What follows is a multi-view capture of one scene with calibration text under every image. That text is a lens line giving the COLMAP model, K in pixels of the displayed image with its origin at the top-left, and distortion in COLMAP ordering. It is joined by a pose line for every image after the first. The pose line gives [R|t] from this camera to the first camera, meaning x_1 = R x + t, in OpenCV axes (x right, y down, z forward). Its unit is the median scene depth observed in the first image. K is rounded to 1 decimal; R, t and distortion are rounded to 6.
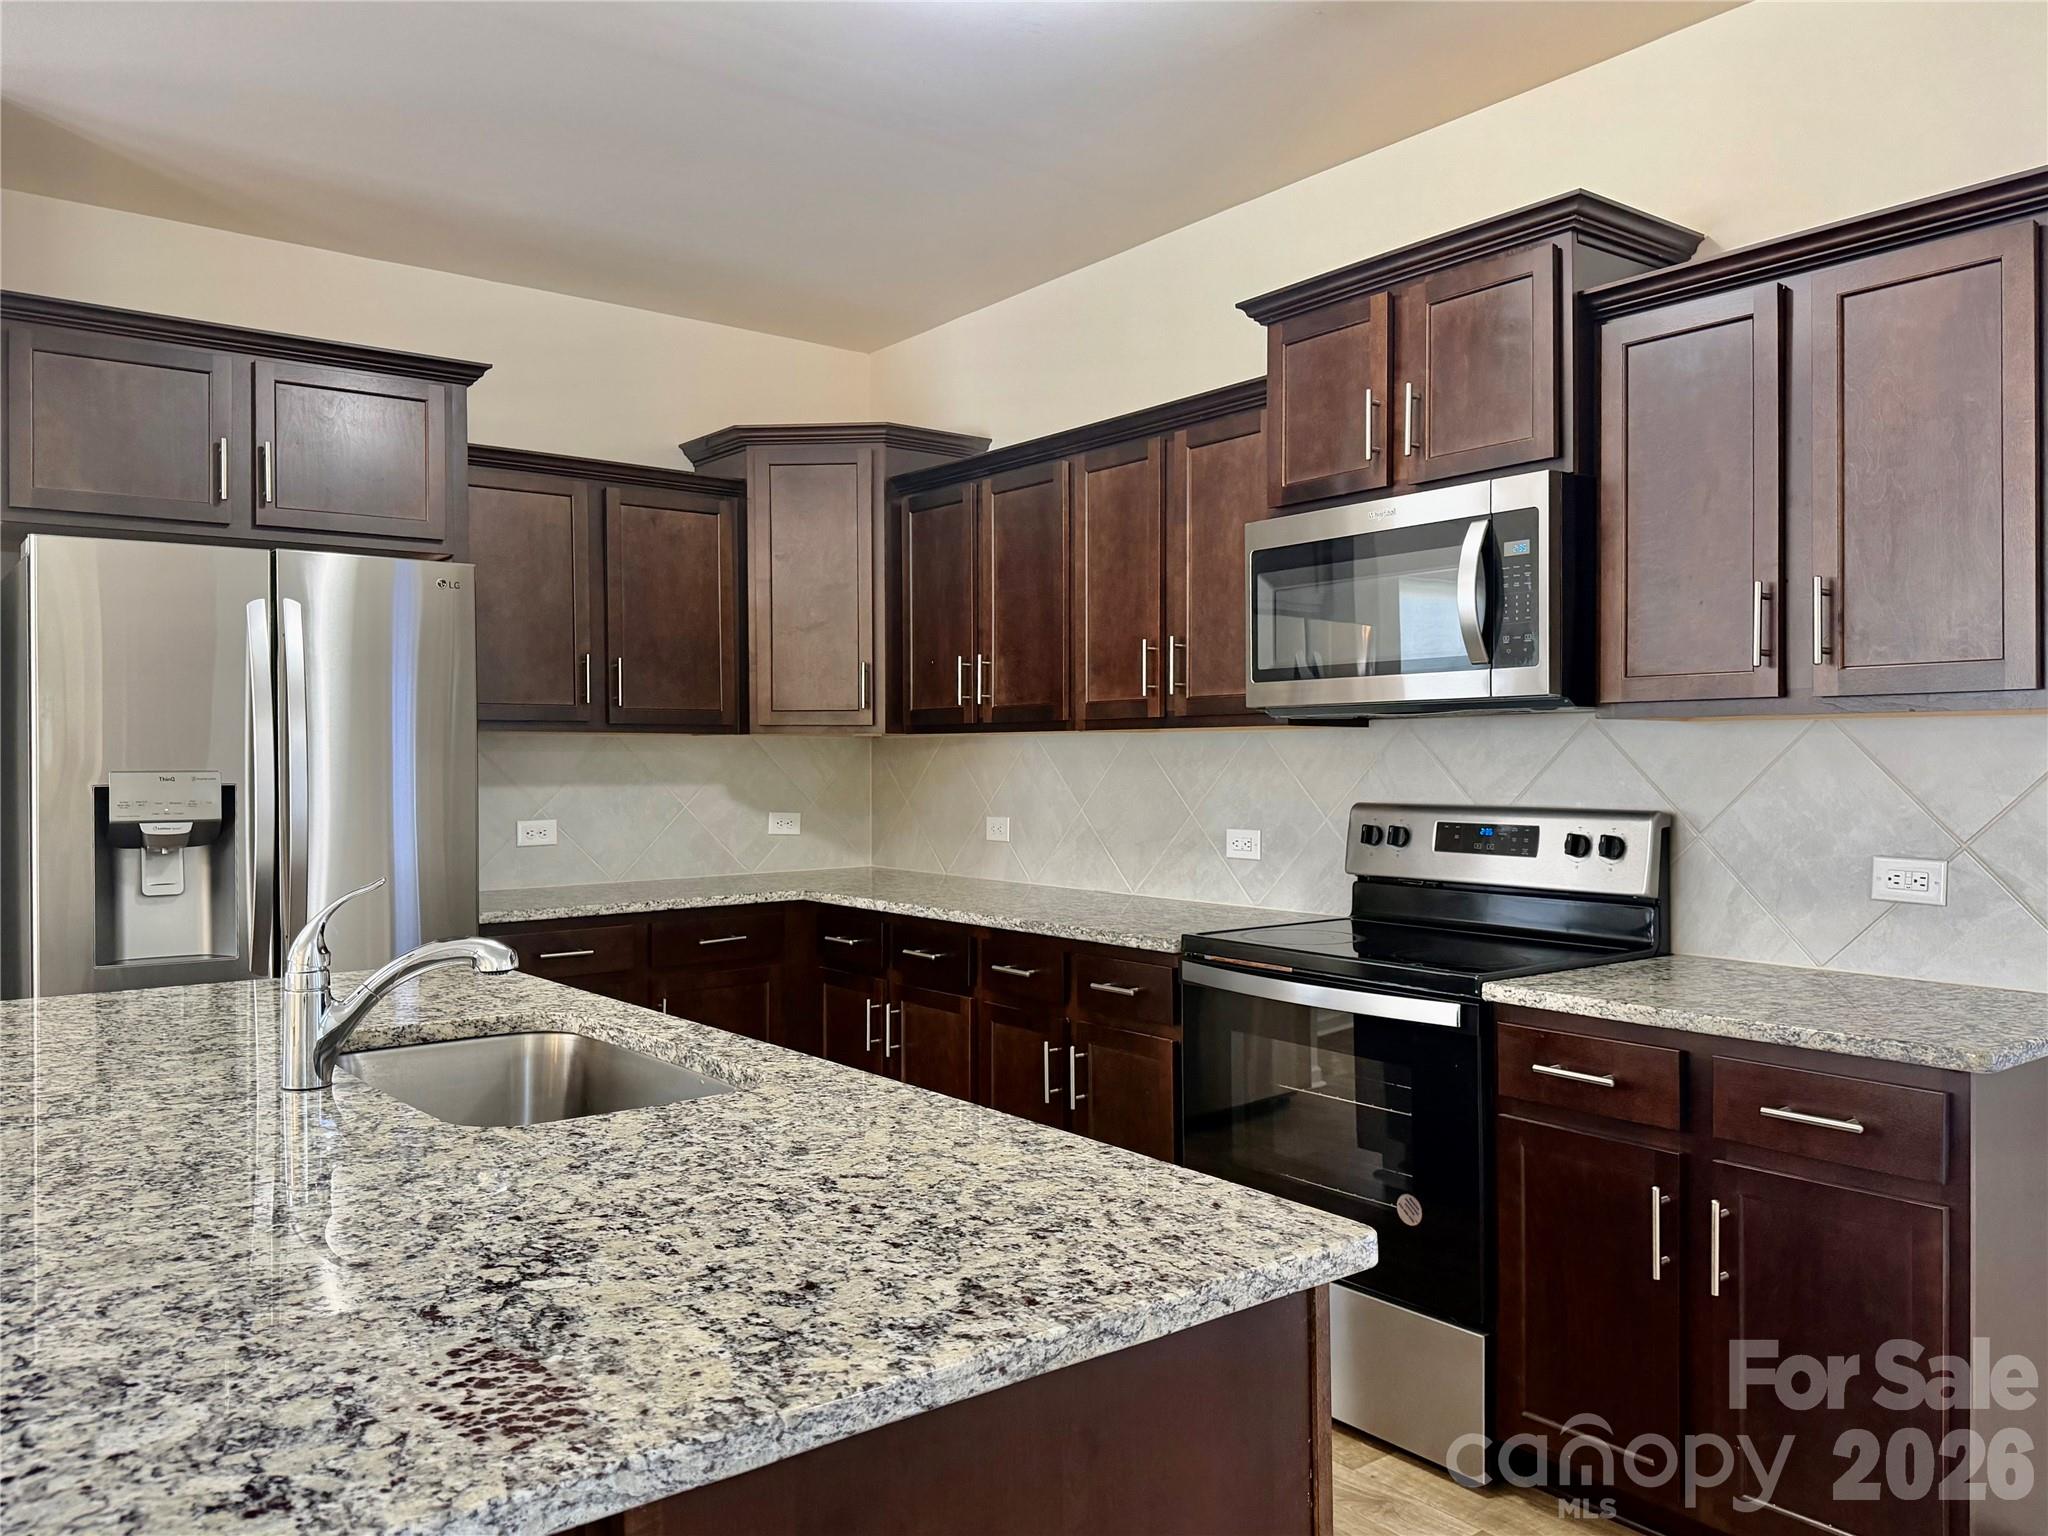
lens RADIAL K [[1477.7, 0, 1053.0], [0, 1477.7, 765.7], [0, 0, 1]] dist [0.064728, -0.078106]
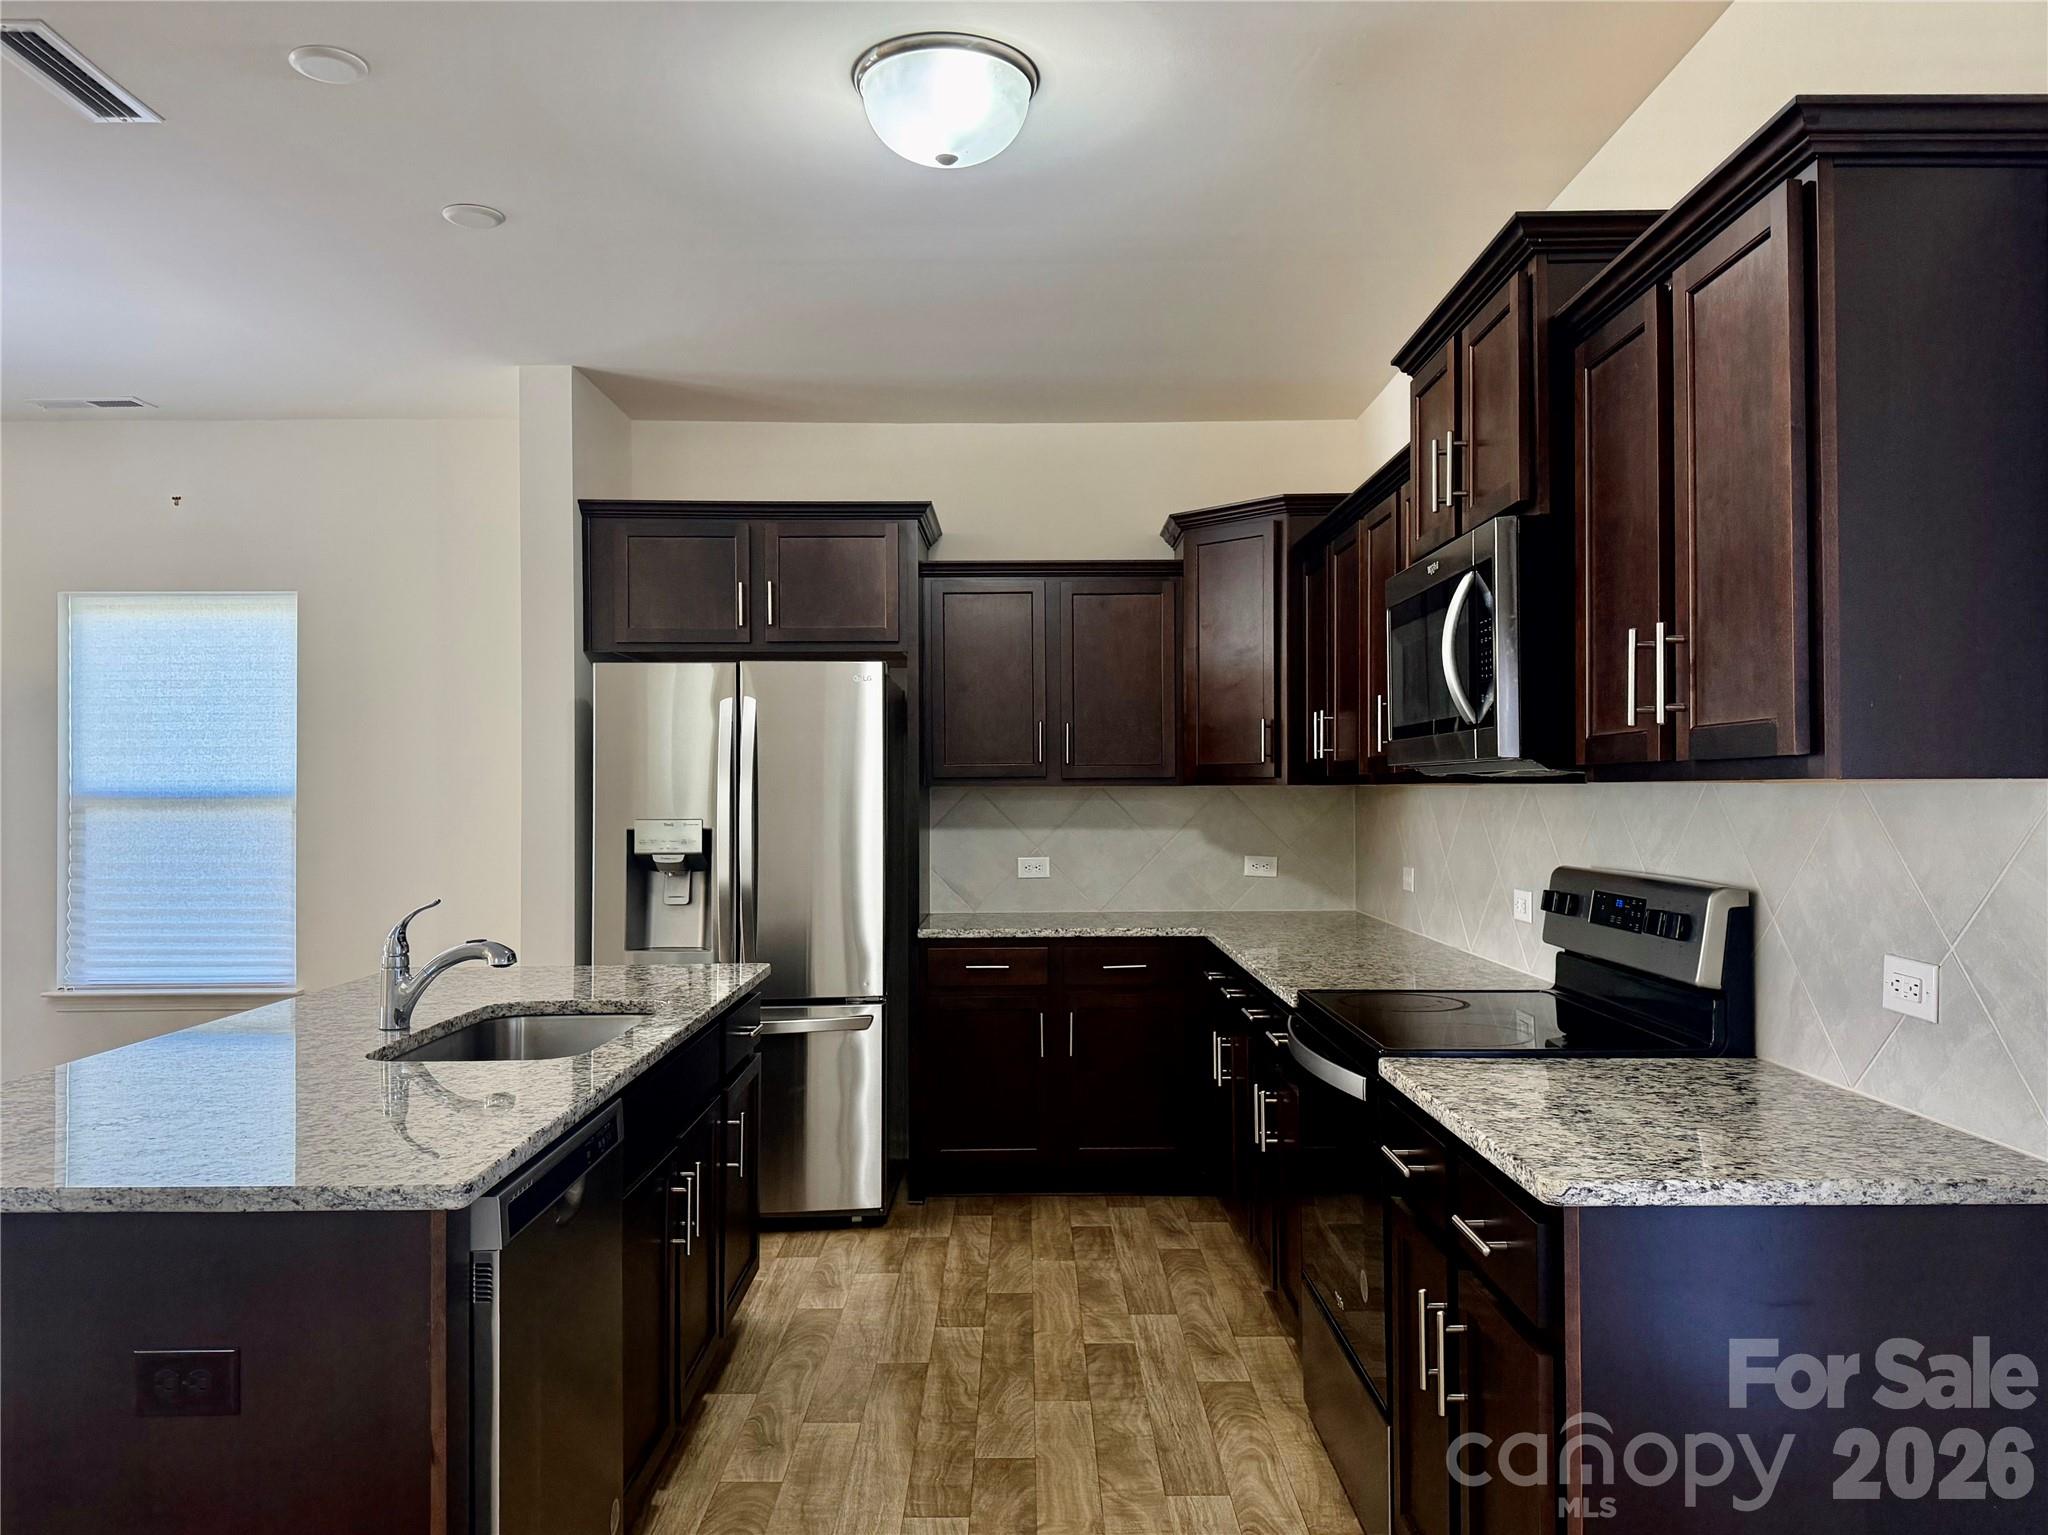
lens RADIAL K [[1477.7, 0, 1061.9], [0, 1477.7, 796.3], [0, 0, 1]] dist [0.064728, -0.078106]
pose [[0.800099, 0.002446, -0.599863, 0.578587], [-0.002382, 0.999997, 0.000901, -0.020364], [0.599864, 0.000708, 0.800102, 0.085168]]
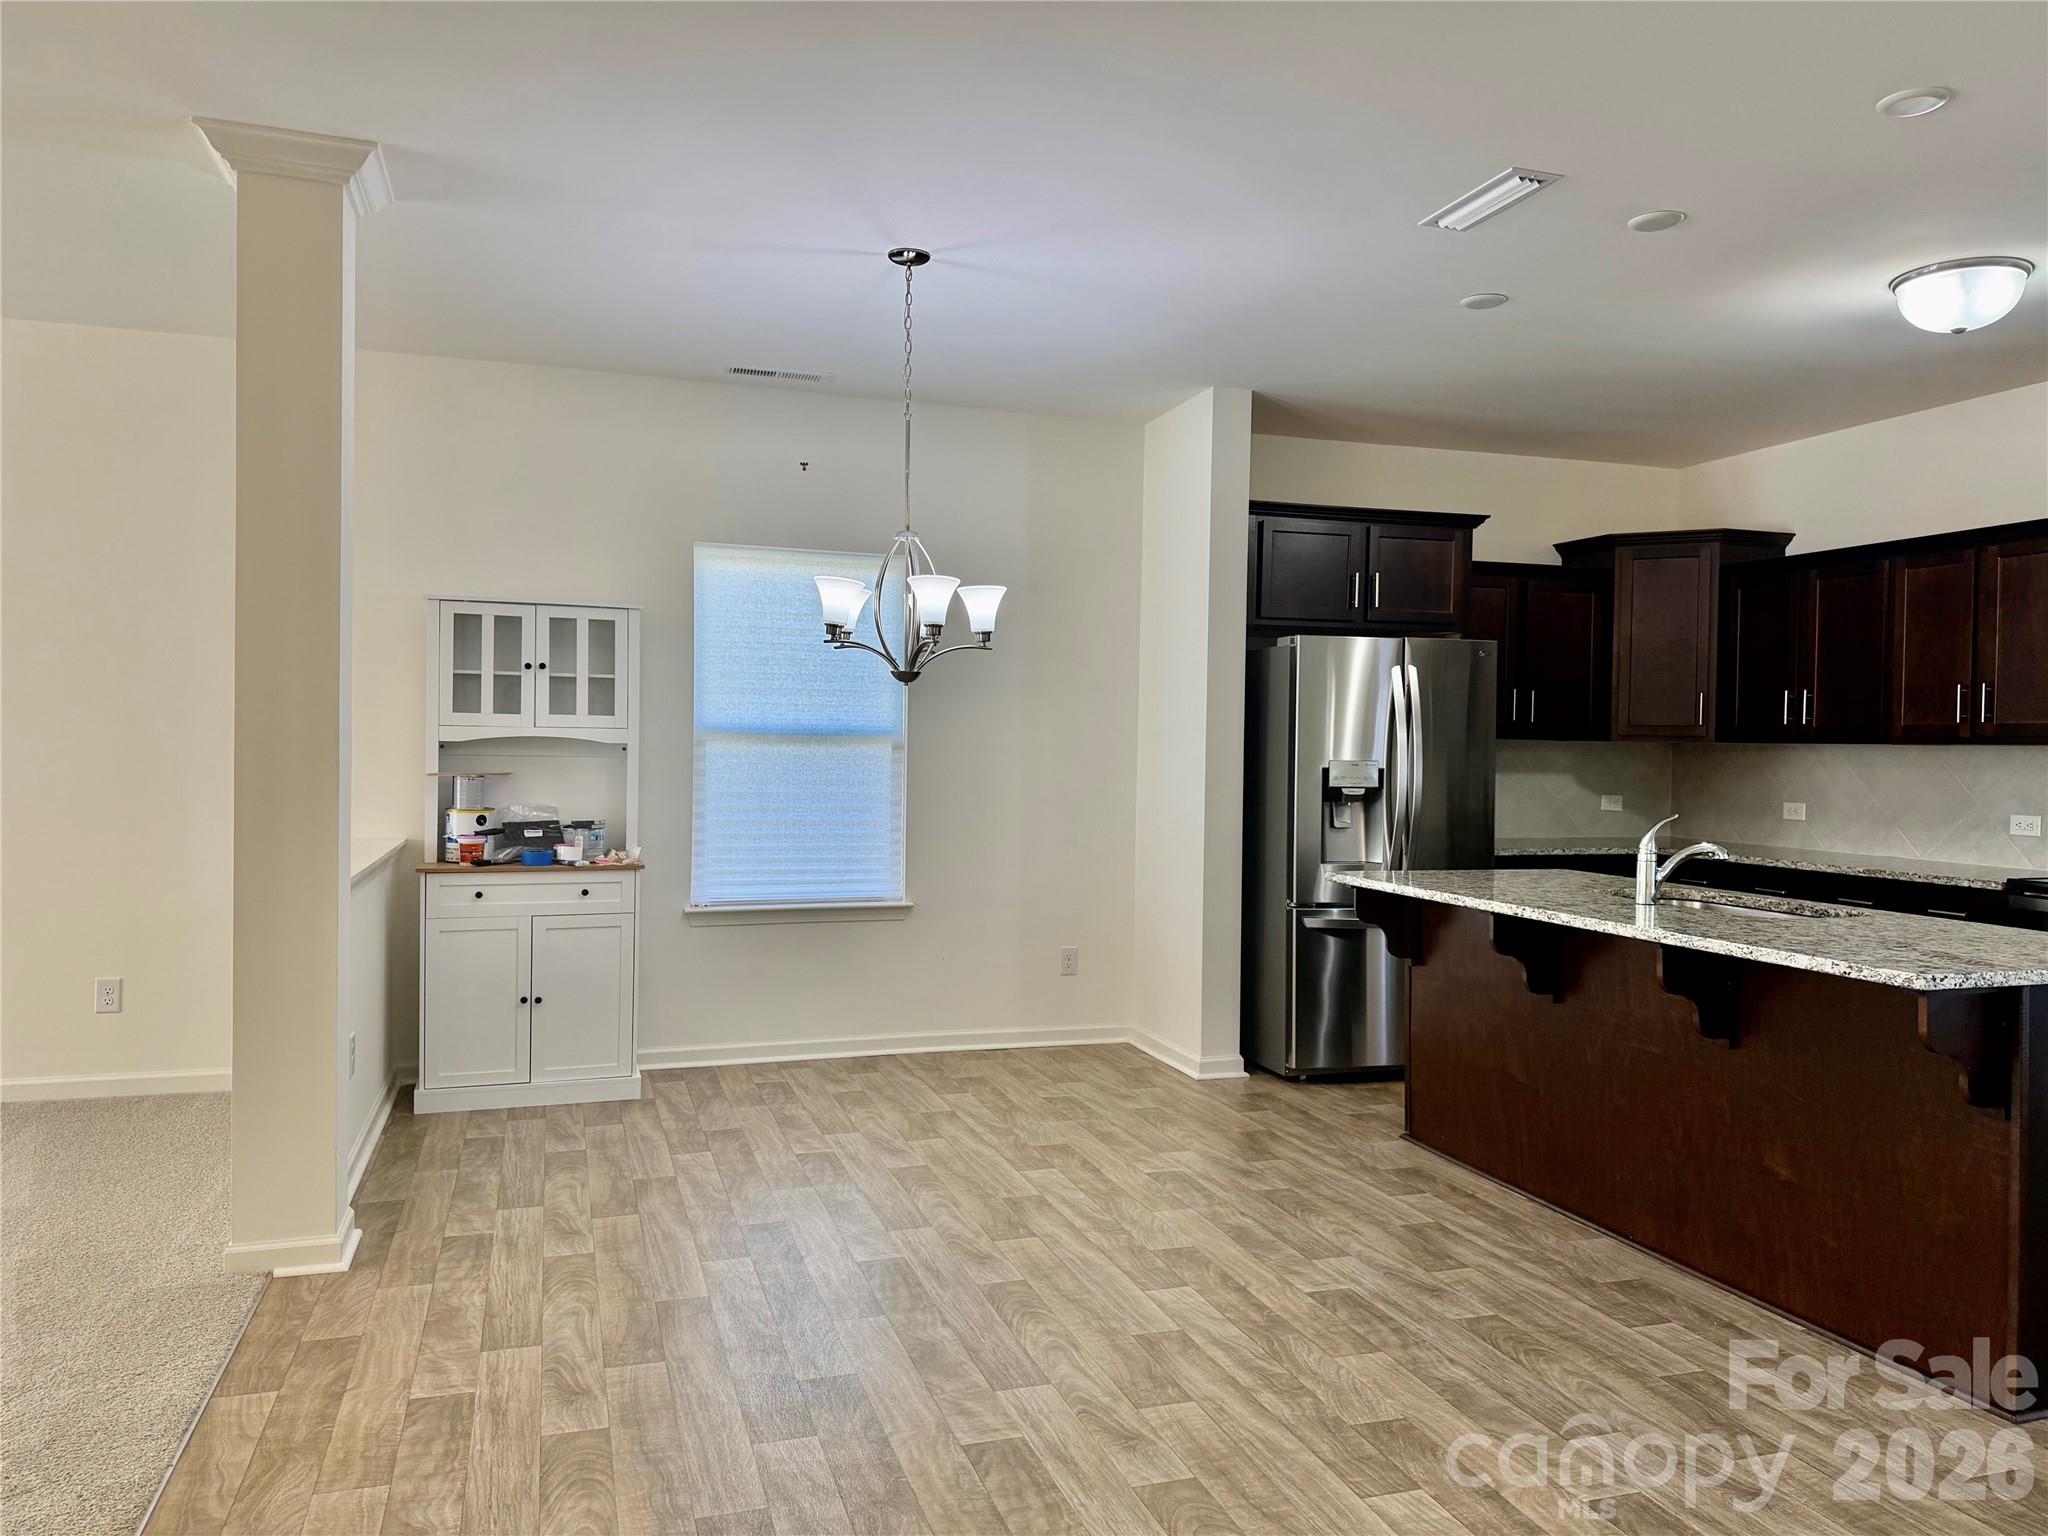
lens RADIAL K [[1477.7, 0, 1026.7], [0, 1477.7, 765.1], [0, 0, 1]] dist [0.064728, -0.078106]
pose [[0.944204, 0.023677, -0.328509, -0.384306], [-0.021605, 0.999717, 0.009957, 0.000769], [0.328651, -0.002304, 0.944448, -0.861813]]
